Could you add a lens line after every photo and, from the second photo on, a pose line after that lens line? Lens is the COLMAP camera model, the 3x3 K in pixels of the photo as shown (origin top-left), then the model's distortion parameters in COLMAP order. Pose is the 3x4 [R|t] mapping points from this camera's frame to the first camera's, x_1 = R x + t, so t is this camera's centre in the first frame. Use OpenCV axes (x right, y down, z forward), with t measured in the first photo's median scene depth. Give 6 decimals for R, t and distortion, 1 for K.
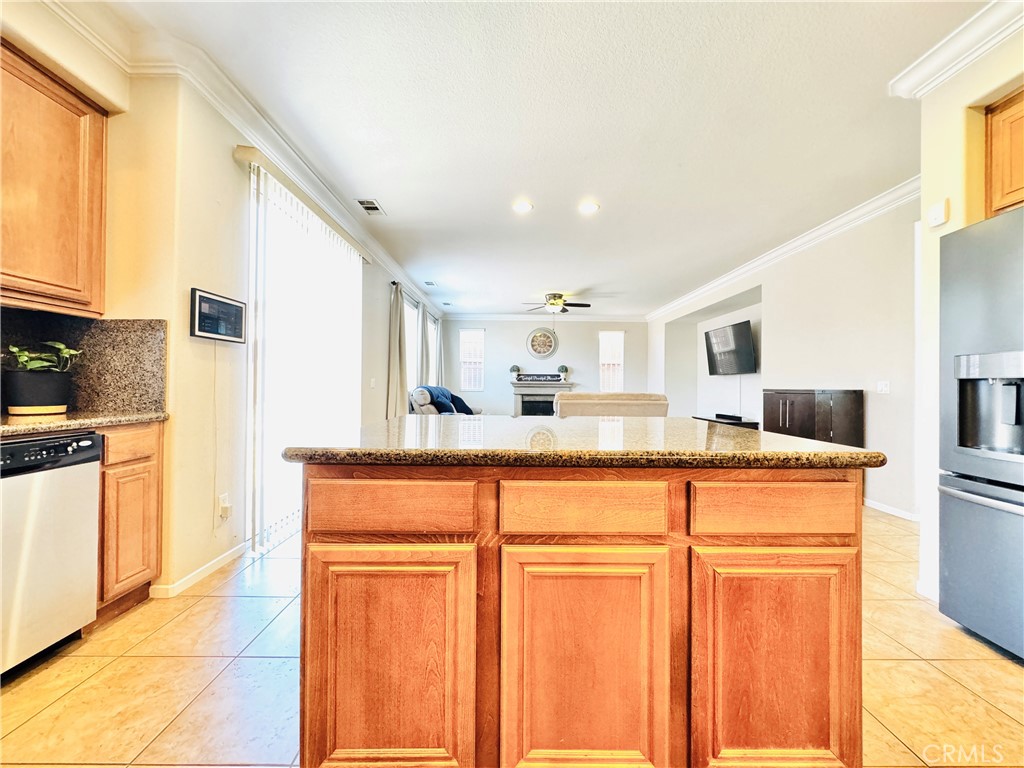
lens RADIAL K [[409.2, 0, 512.2], [0, 409.2, 383.3], [0, 0, 1]] dist [-0.002519, 0.000491]
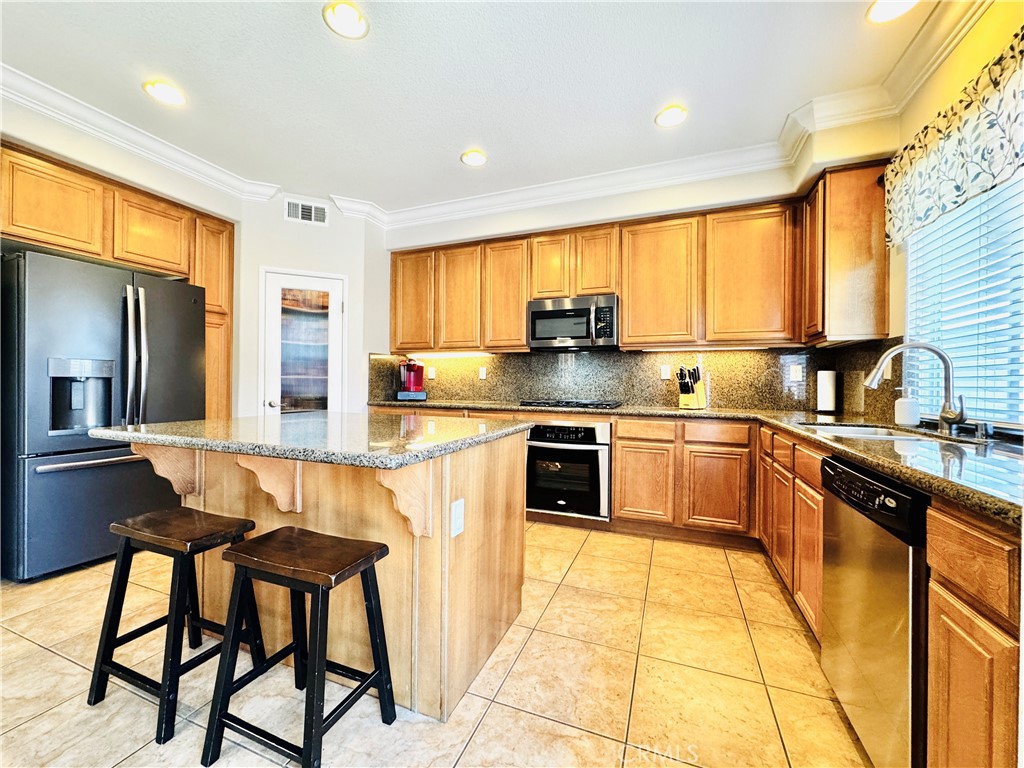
lens RADIAL K [[409.2, 0, 512.2], [0, 409.2, 383.3], [0, 0, 1]] dist [-0.002519, 0.000491]
pose [[-0.924785, -0.017998, 0.380064, -0.152133], [-0.020314, 0.999791, -0.002084, -0.004096], [-0.379947, -0.009647, -0.924958, 0.363112]]
